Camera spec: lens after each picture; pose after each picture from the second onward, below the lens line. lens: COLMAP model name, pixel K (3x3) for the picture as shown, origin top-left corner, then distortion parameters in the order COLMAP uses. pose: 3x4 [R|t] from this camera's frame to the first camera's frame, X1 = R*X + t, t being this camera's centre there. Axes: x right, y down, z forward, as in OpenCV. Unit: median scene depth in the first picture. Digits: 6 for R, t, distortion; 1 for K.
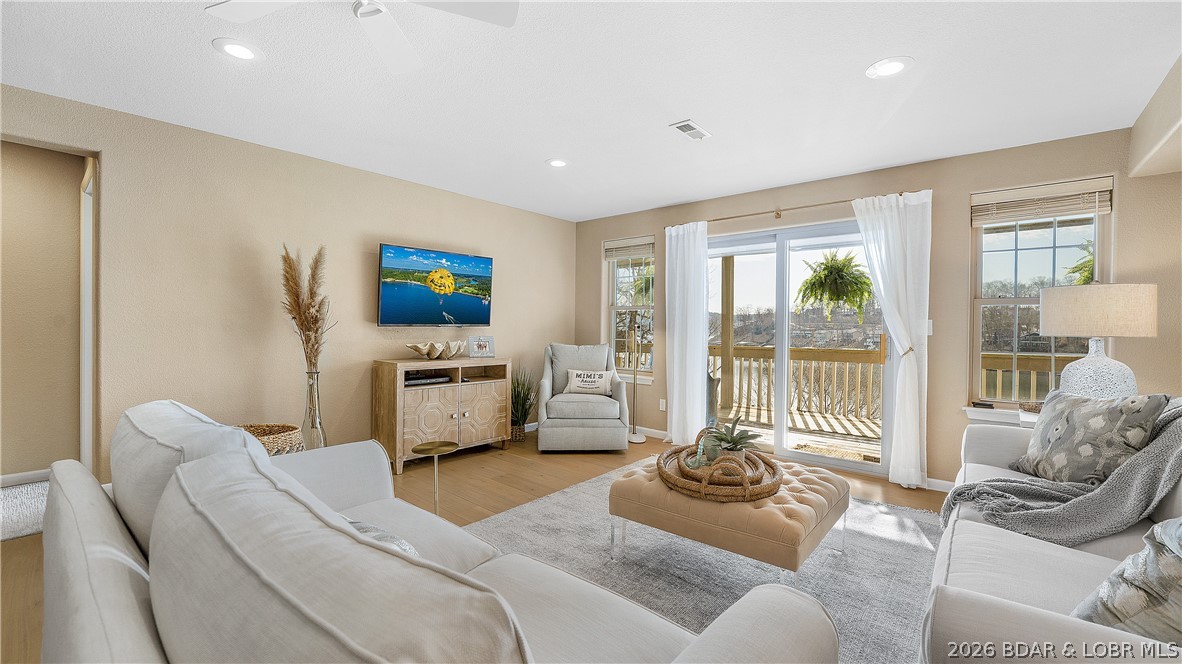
lens RADIAL K [[480.9, 0, 613.5], [0, 480.9, 321.8], [0, 0, 1]] dist [-0.001645, 0.002036]
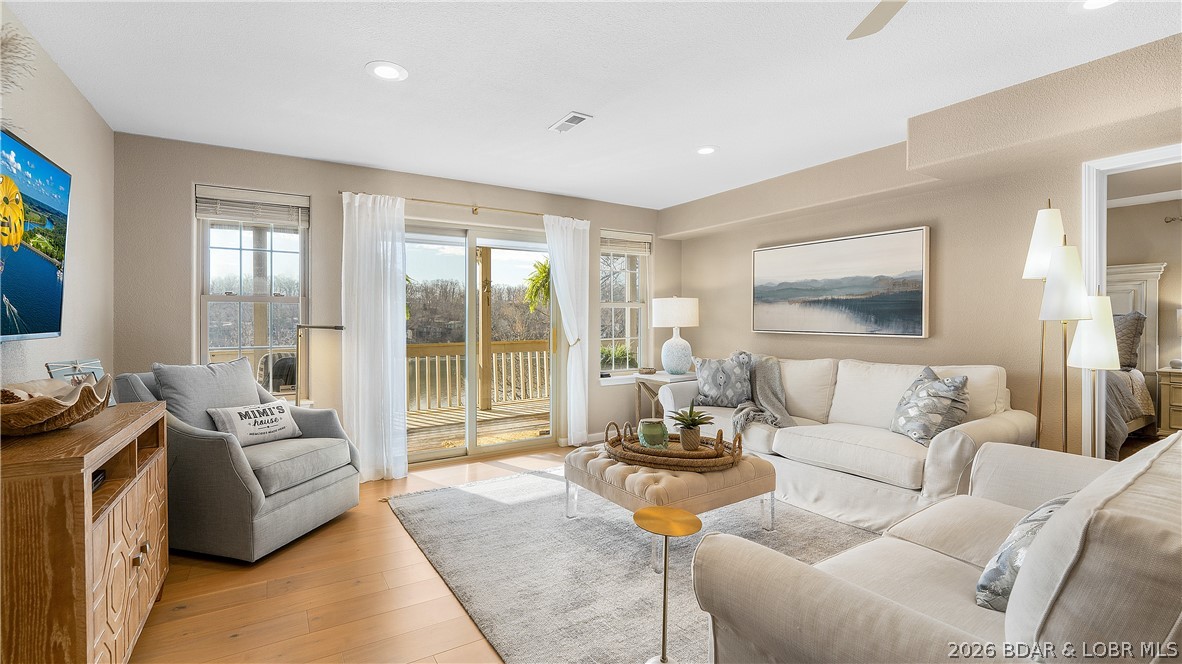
lens RADIAL K [[480.9, 0, 598.5], [0, 480.9, 315.7], [0, 0, 1]] dist [-0.001645, 0.002036]
pose [[0.344238, 0.001254, 0.938882, -0.528487], [0.004719, 0.999984, -0.003066, -0.003797], [-0.938871, 0.005486, 0.344226, 0.455308]]
